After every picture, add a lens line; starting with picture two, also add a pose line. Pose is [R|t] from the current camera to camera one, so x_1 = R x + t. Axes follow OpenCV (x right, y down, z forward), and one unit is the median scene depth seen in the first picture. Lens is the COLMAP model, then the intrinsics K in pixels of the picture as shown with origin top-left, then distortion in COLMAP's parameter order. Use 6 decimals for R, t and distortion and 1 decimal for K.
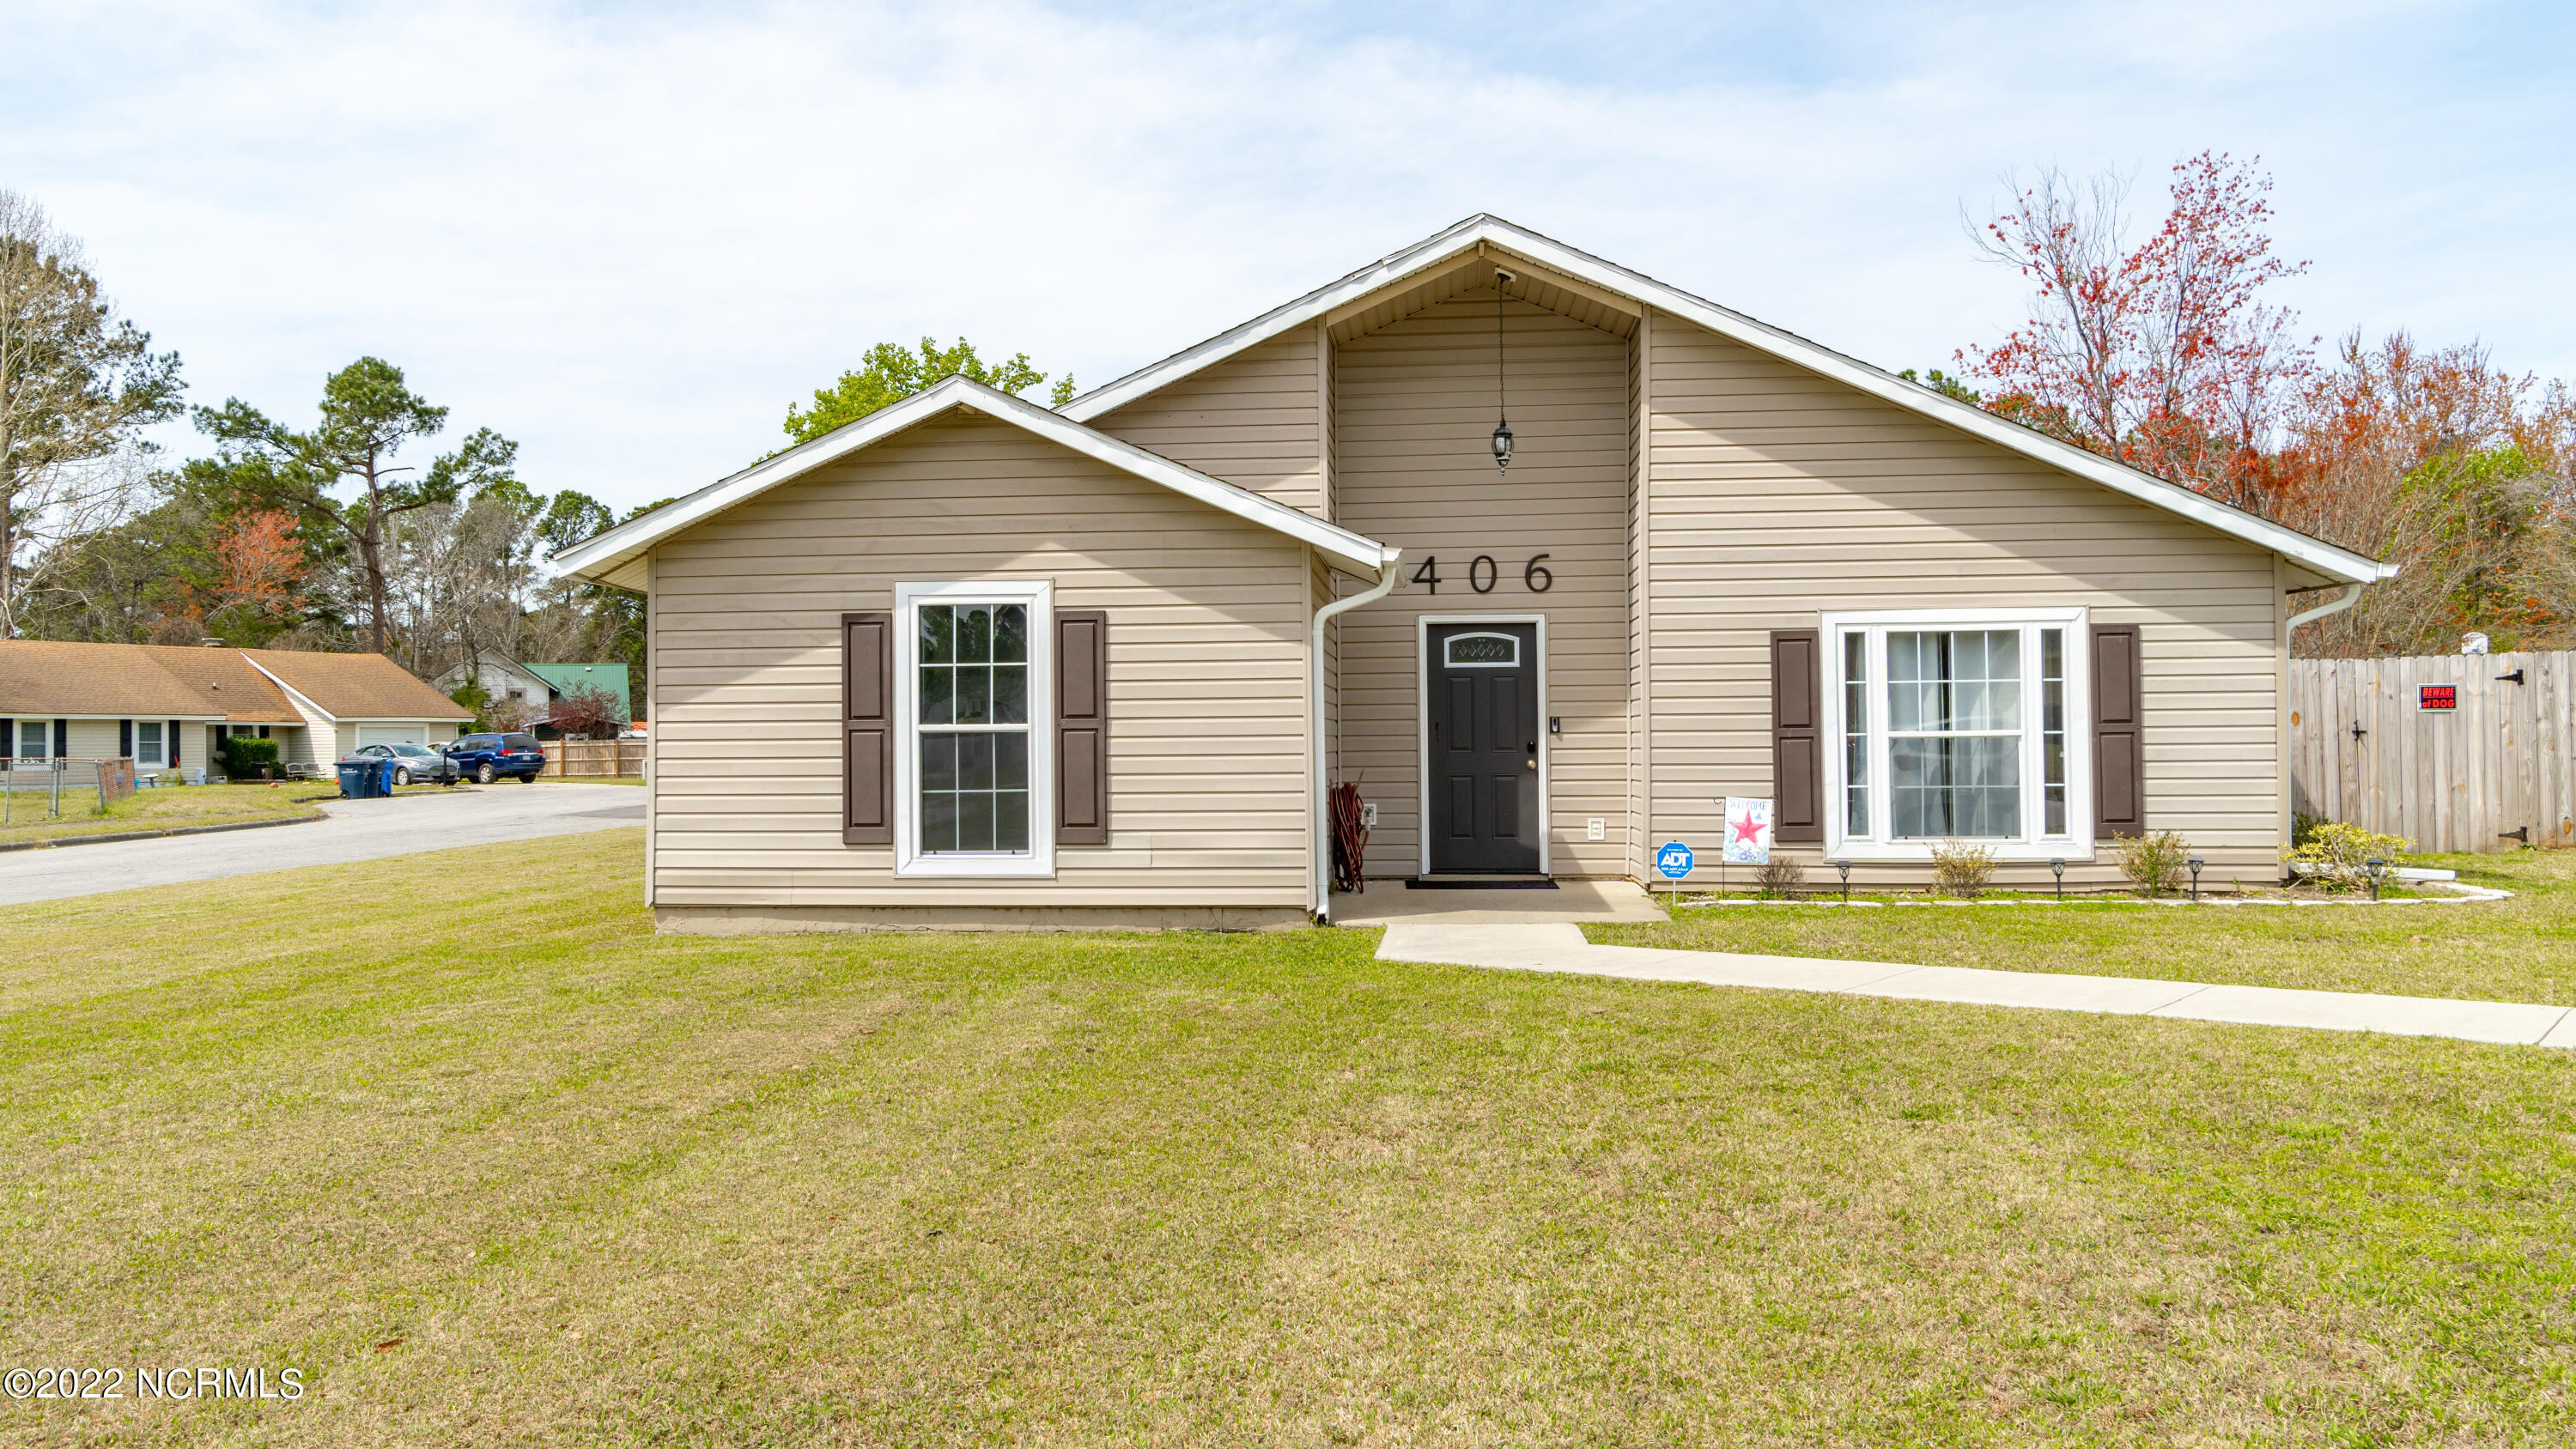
lens RADIAL K [[1868.6, 0, 1288.0], [0, 1868.6, 724.5], [0, 0, 1]] dist [0.013550, 0.002192]
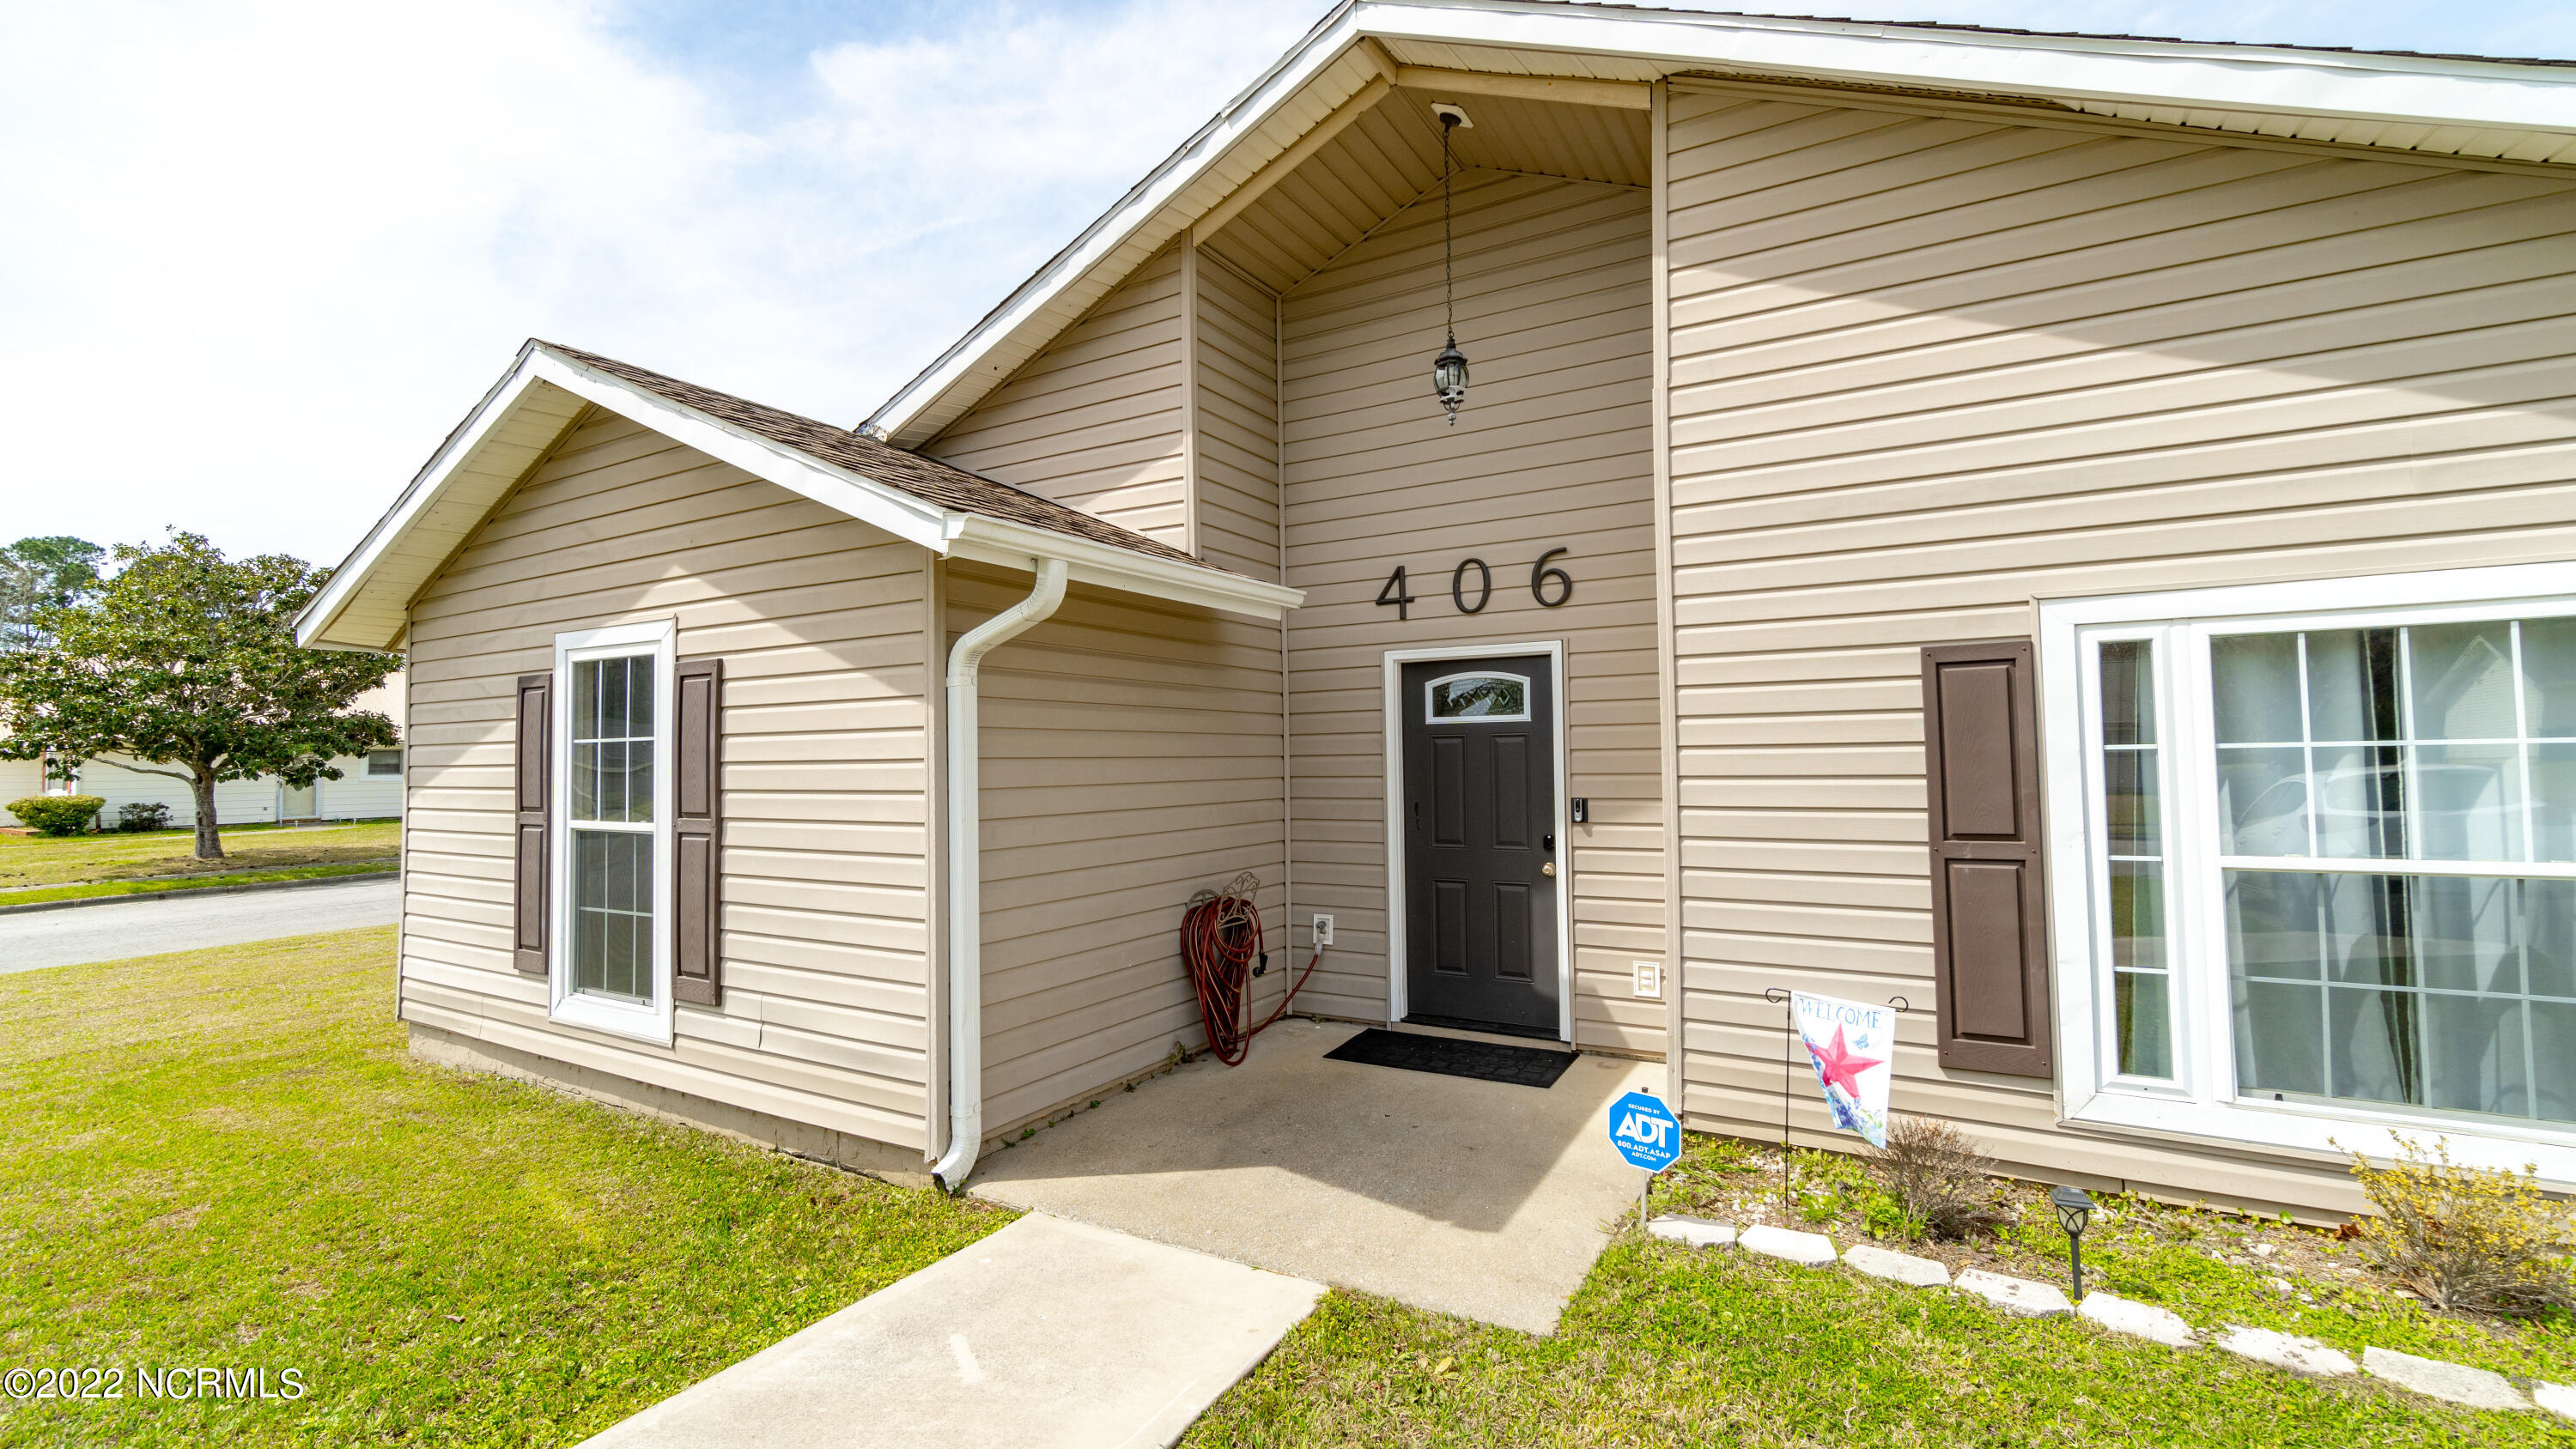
lens RADIAL K [[1098.3, 0, 1274.9], [0, 1098.3, 725.7], [0, 0, 1]] dist [0.000277, 0.000223]
pose [[0.900157, -0.016282, -0.435262, 0.233916], [0.009877, 0.999807, -0.016973, -0.025903], [0.435454, 0.010979, 0.900144, 0.669279]]
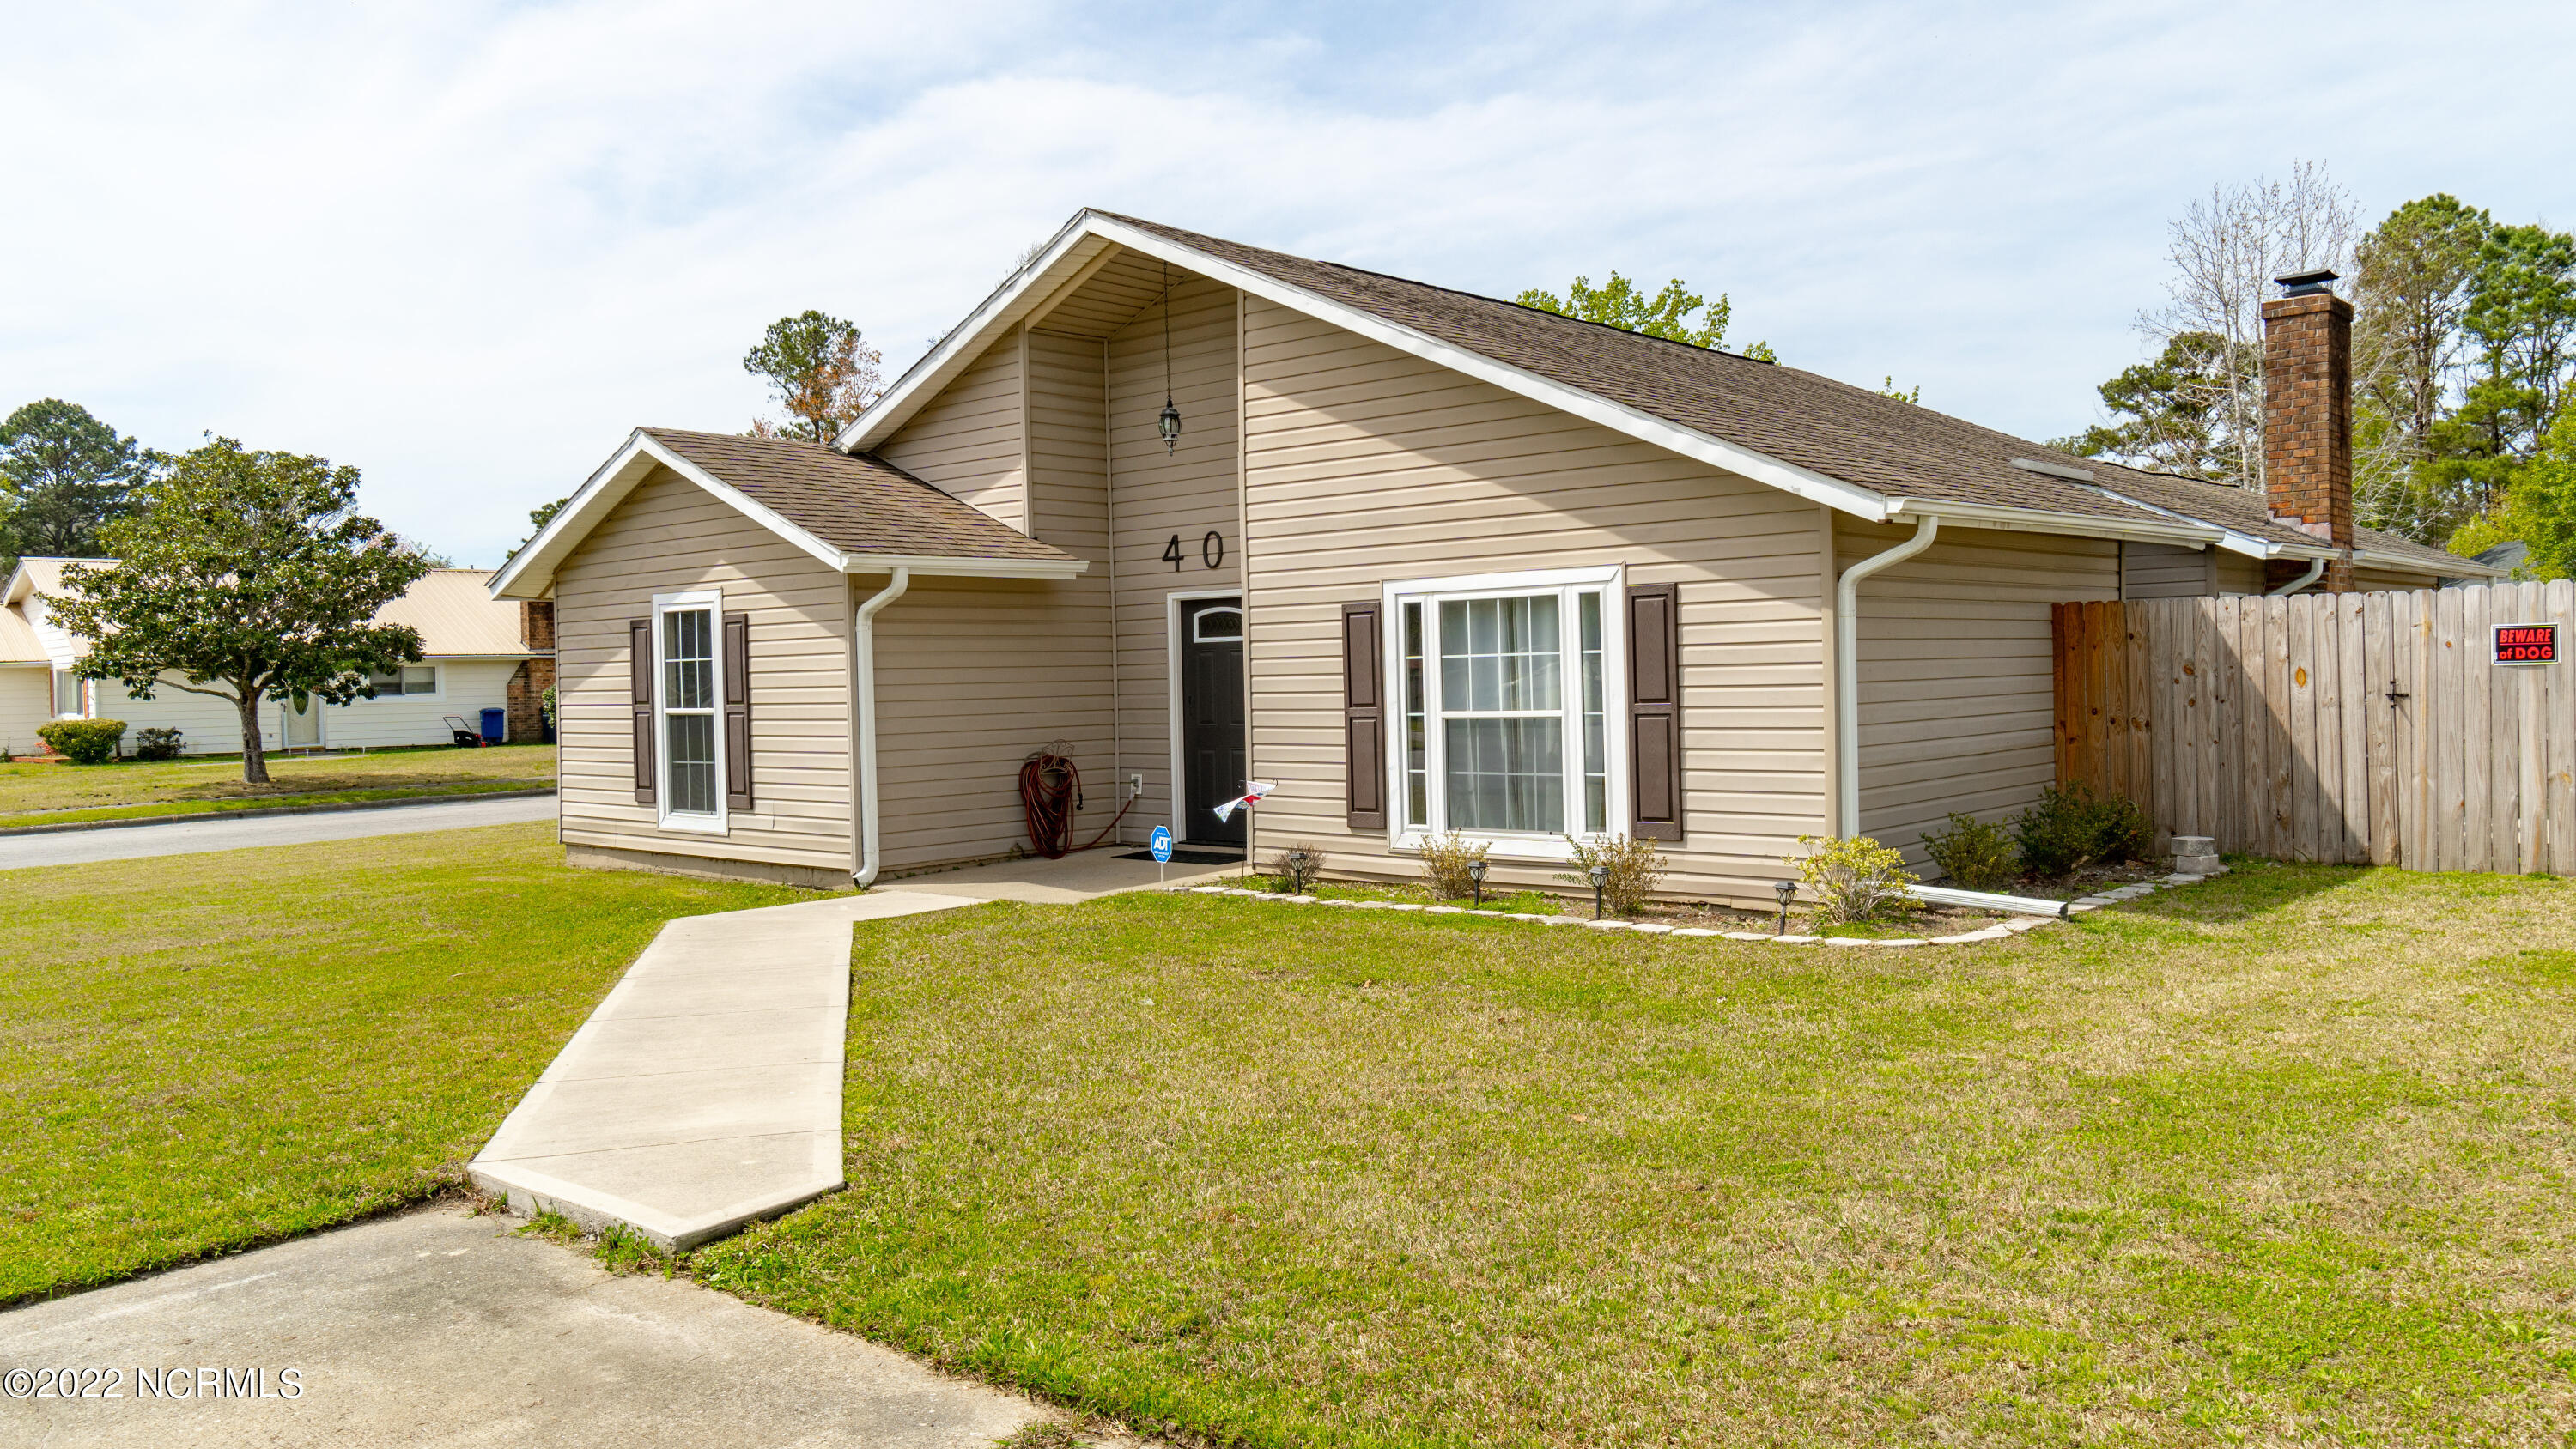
lens RADIAL K [[1868.6, 0, 1288.0], [0, 1868.6, 724.5], [0, 0, 1]] dist [0.013550, 0.002192]
pose [[0.798839, 0.006684, -0.601508, 0.819065], [0.022442, 0.998911, 0.040905, -0.028957], [0.601127, -0.046175, 0.797819, 0.233449]]
